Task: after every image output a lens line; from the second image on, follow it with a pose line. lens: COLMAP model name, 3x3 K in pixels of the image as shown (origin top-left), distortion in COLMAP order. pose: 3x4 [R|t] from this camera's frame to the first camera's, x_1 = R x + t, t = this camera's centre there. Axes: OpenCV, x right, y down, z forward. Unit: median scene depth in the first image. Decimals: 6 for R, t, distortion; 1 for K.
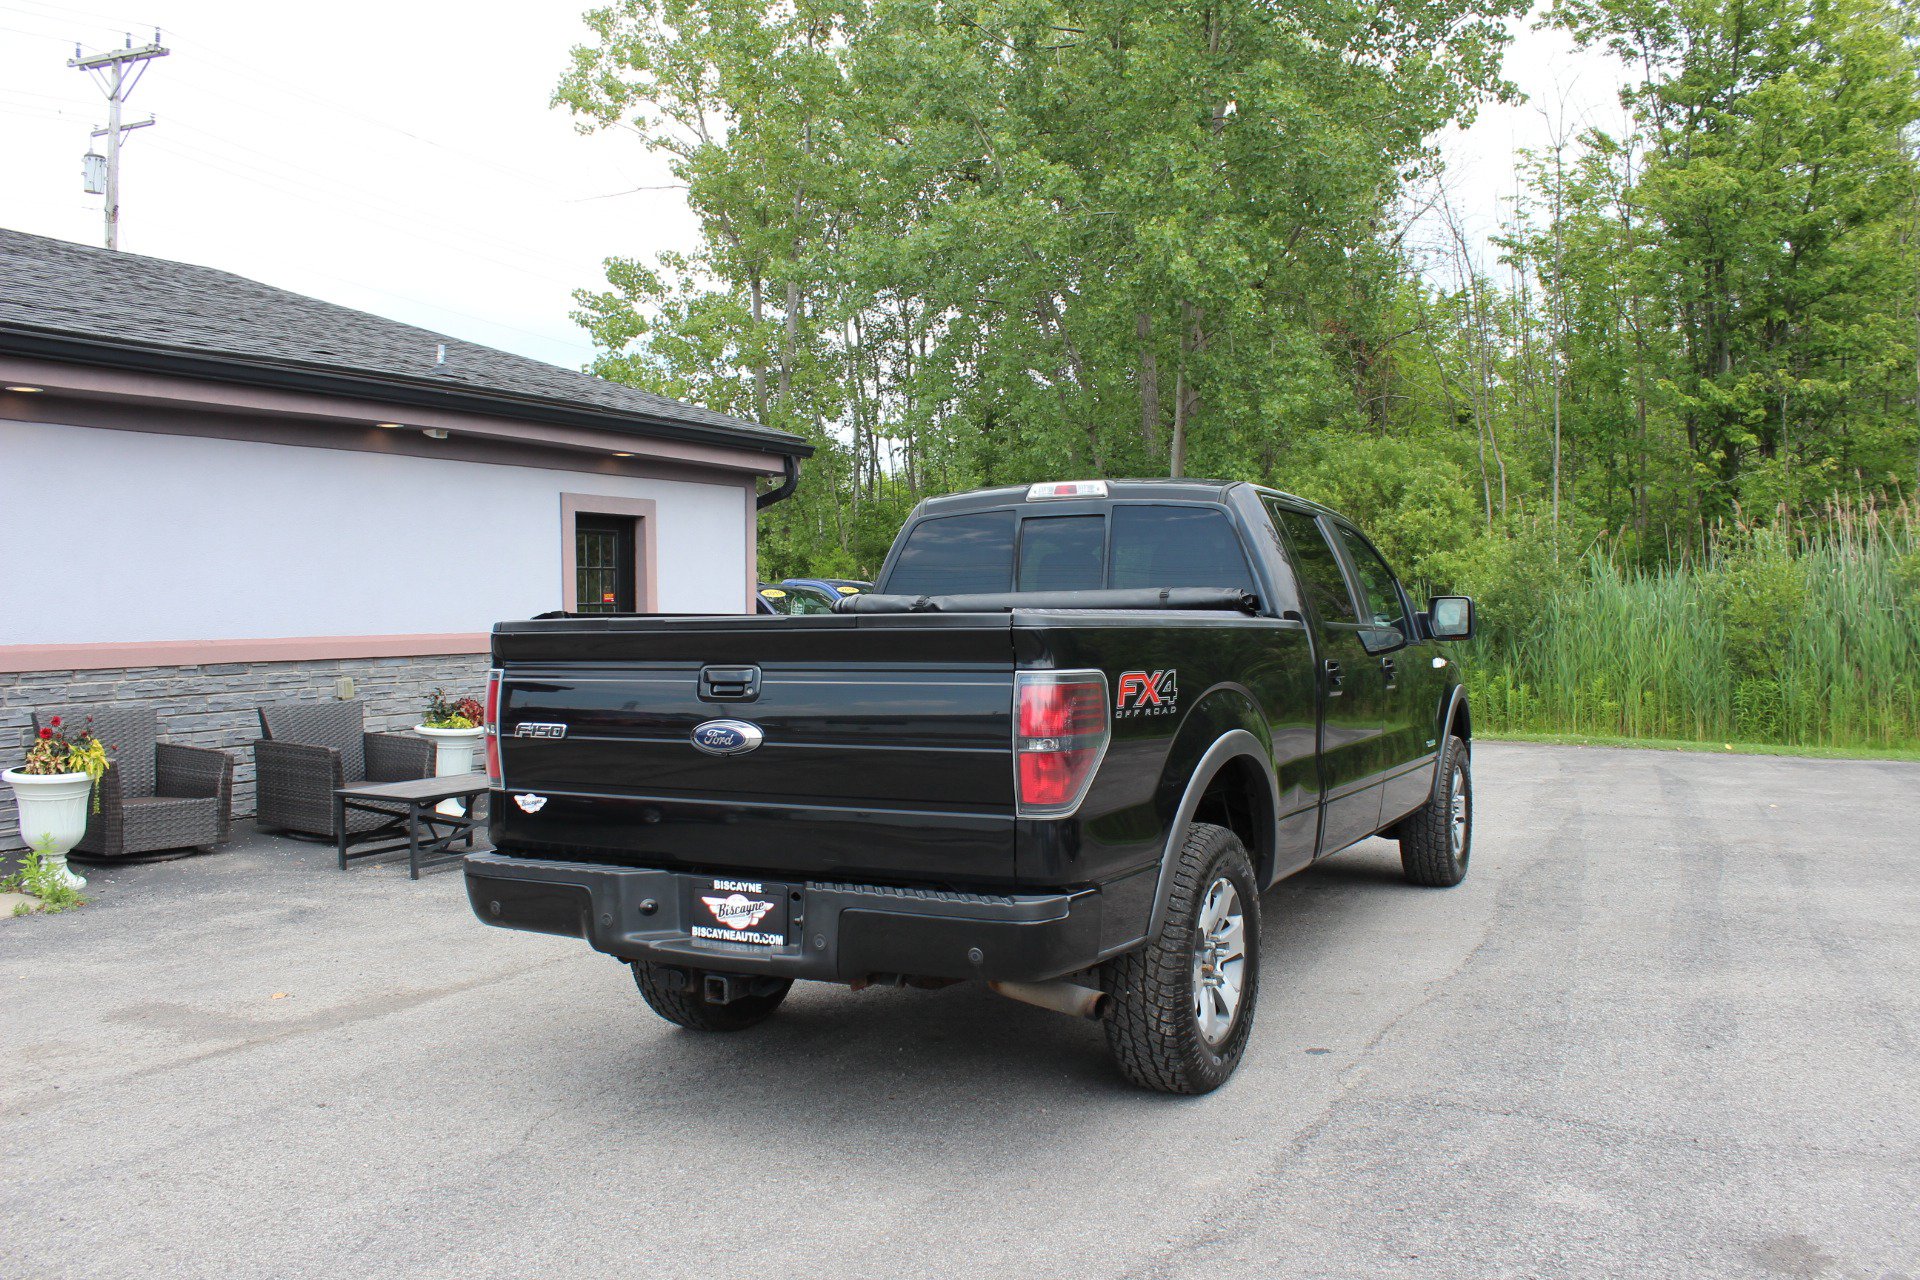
lens RADIAL K [[1614.6, 0, 960.0], [0, 1614.6, 640.0], [0, 0, 1]] dist [-0.164124, 0.154513]
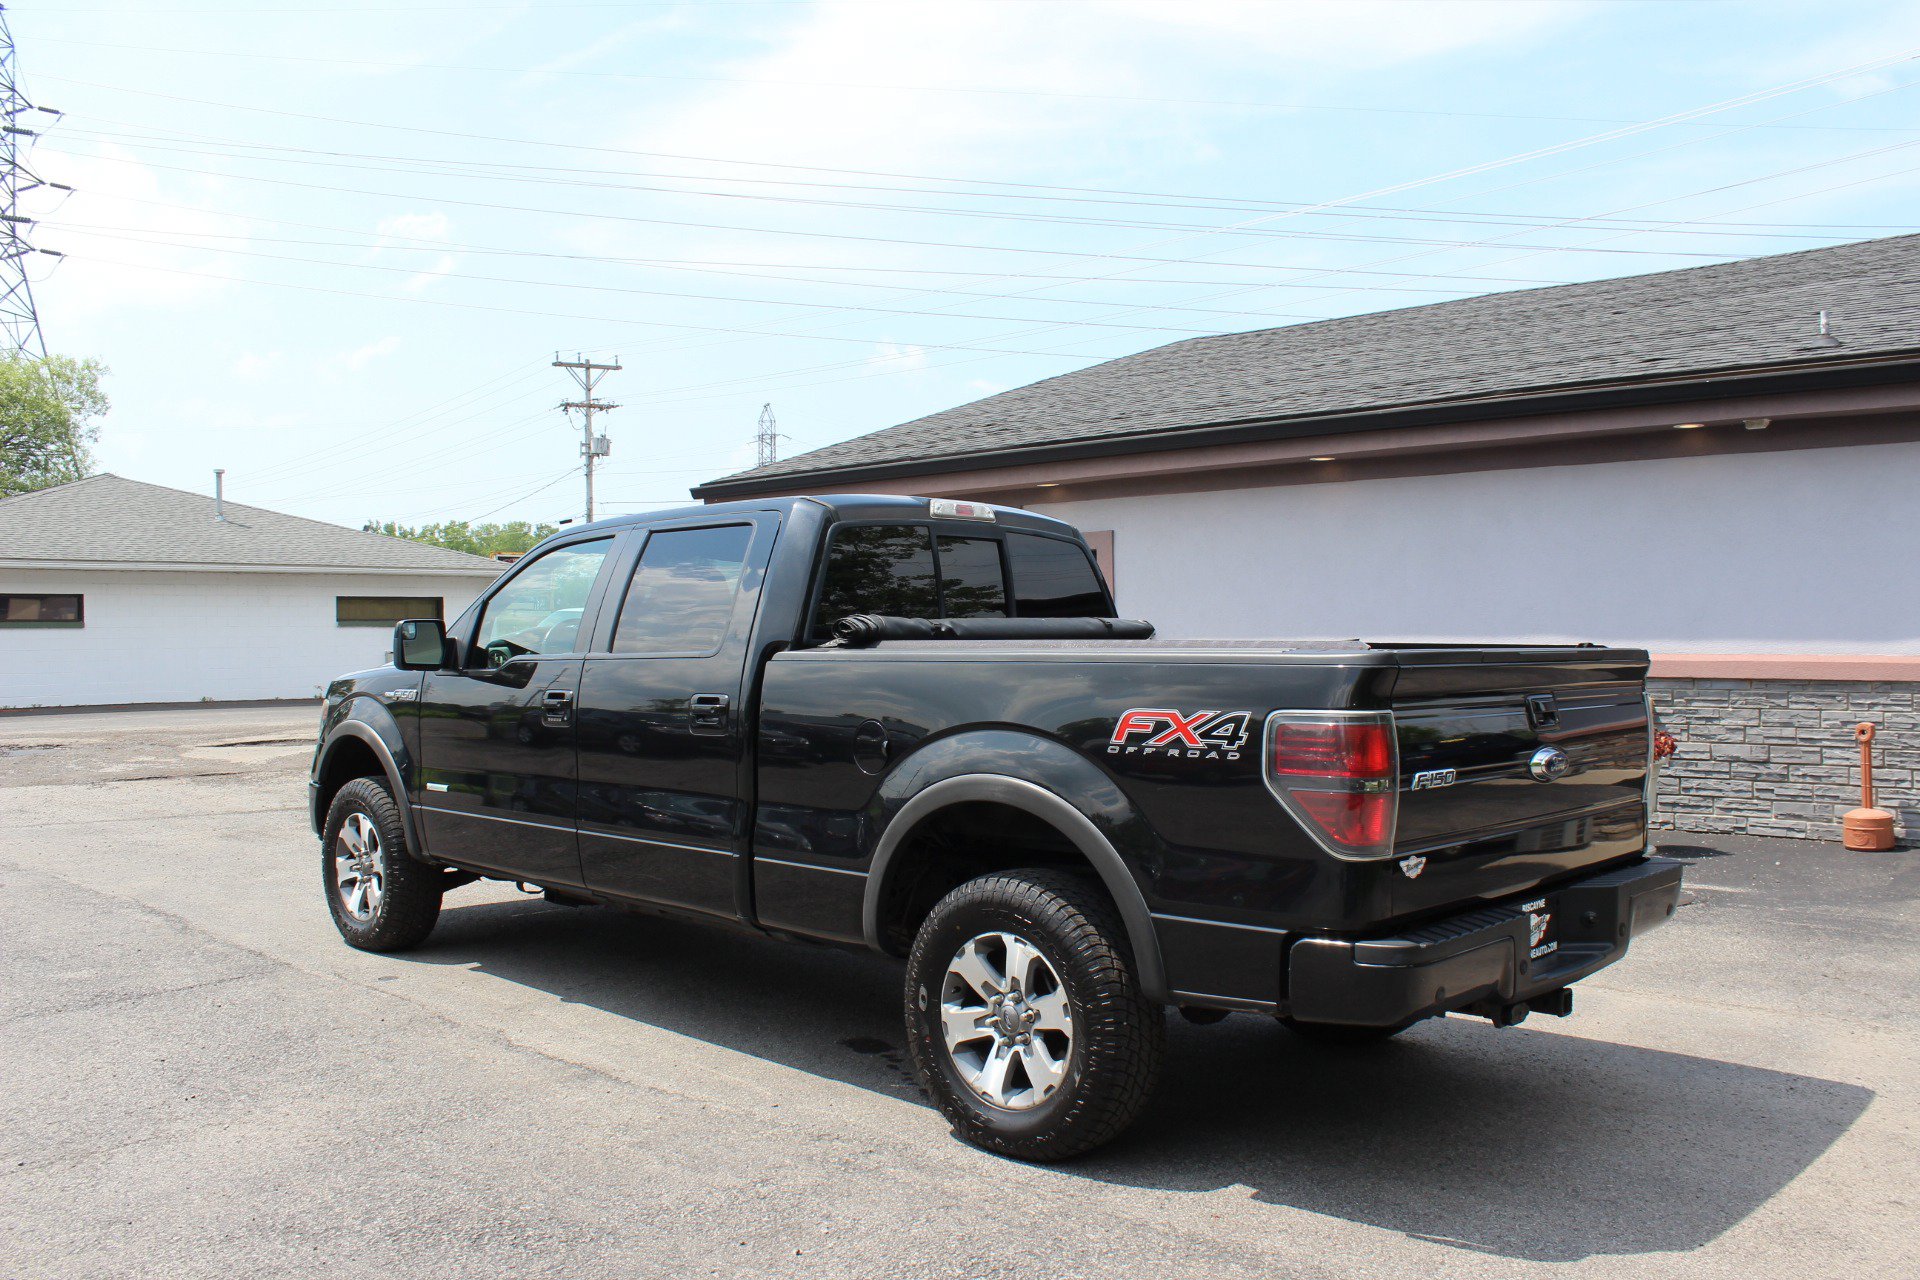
lens RADIAL K [[1595.9, 0, 957.5], [0, 1595.9, 665.0], [0, 0, 1]] dist [-0.161577, 0.146531]
pose [[-0.243729, 0.029954, -0.969381, 0.355263], [-0.014908, 0.999289, 0.034626, -0.012523], [0.969729, 0.022891, -0.243109, 0.465516]]
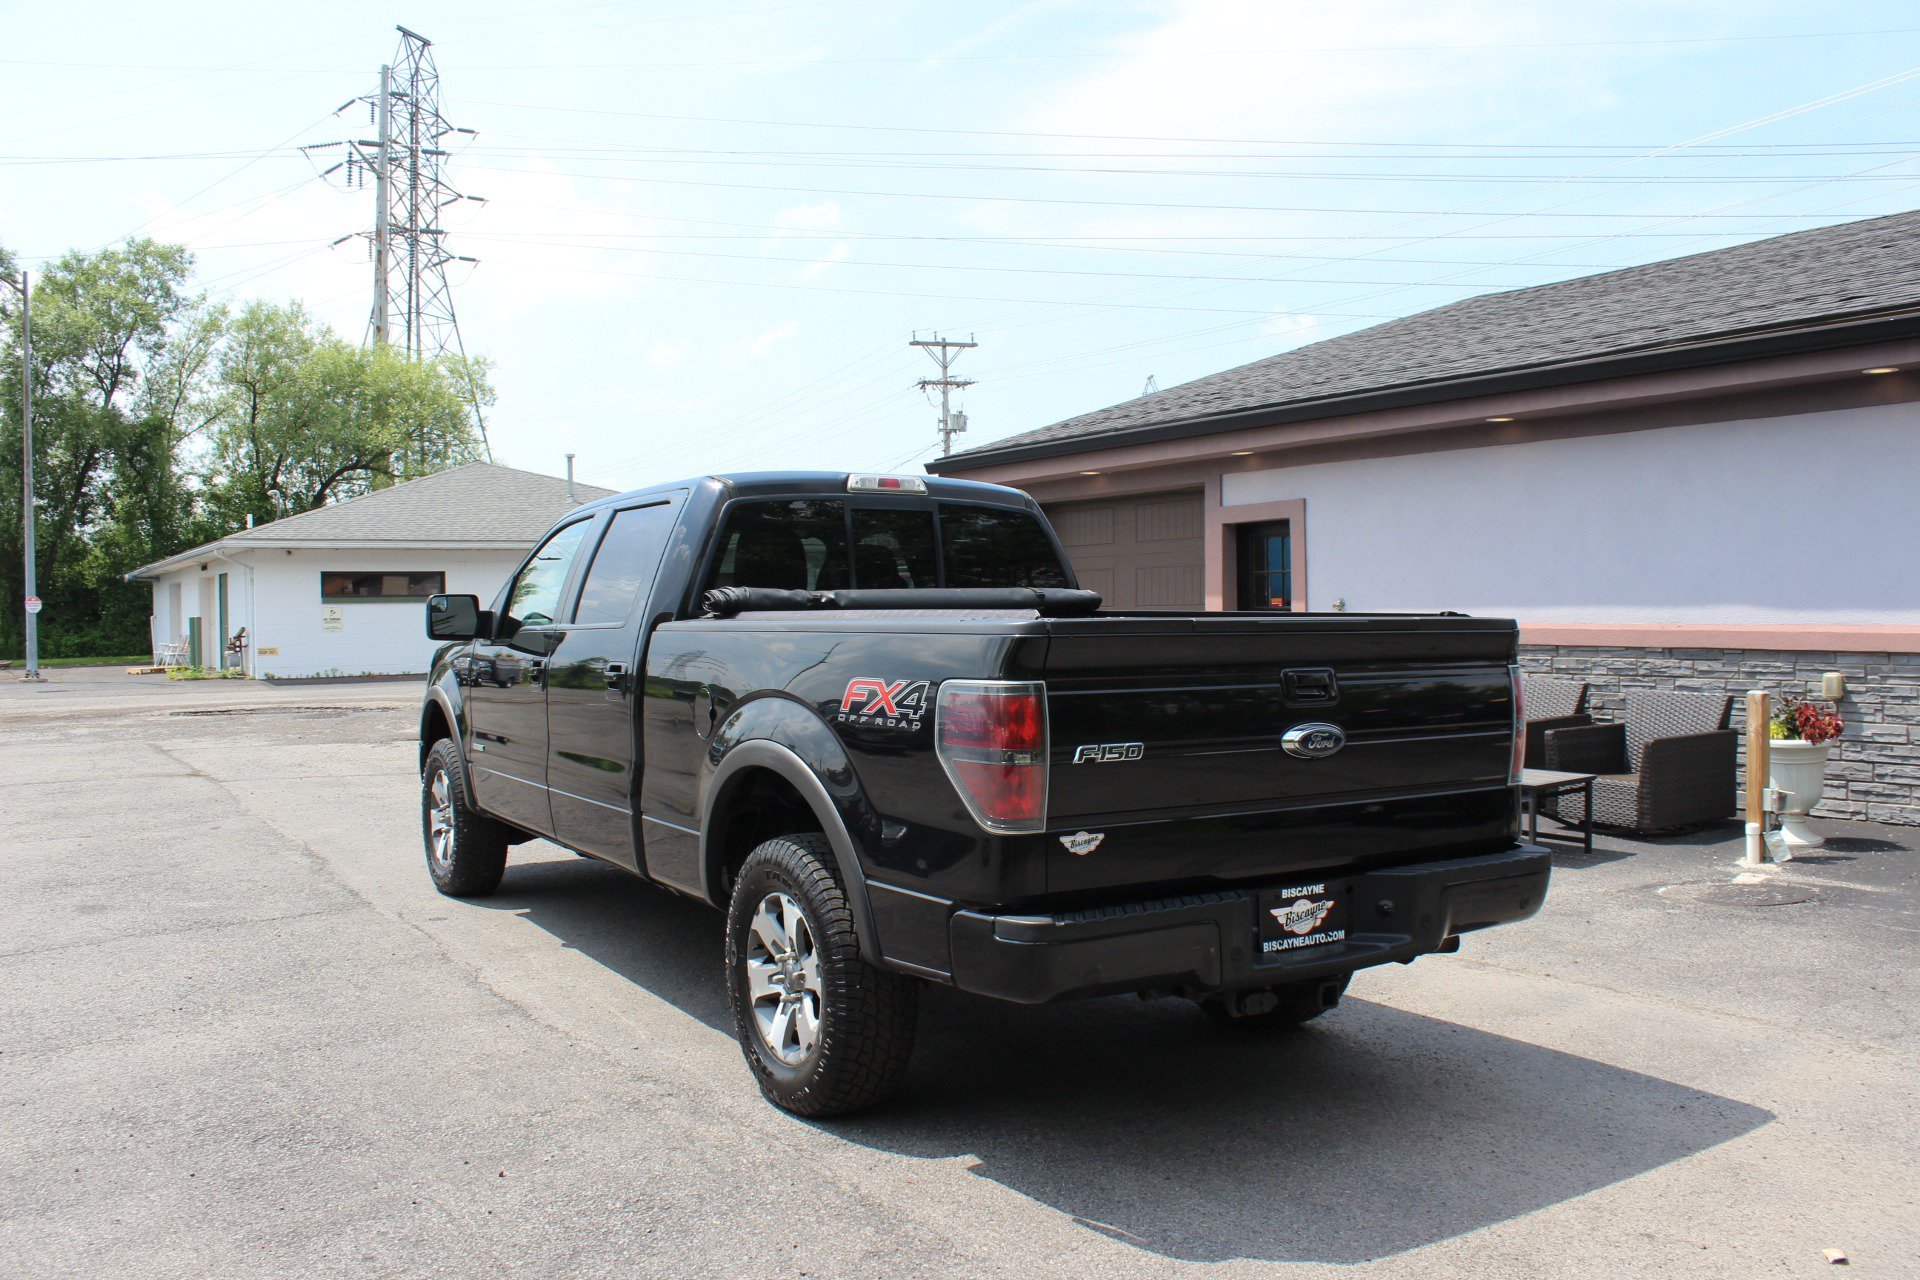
lens RADIAL K [[1589.5, 0, 959.9], [0, 1589.5, 665.0], [0, 0, 1]] dist [-0.162916, 0.147554]
pose [[-0.470485, 0.045352, -0.881242, 0.327266], [-0.007377, 0.998441, 0.055322, -0.013383], [0.882377, 0.032529, -0.469417, 0.548518]]
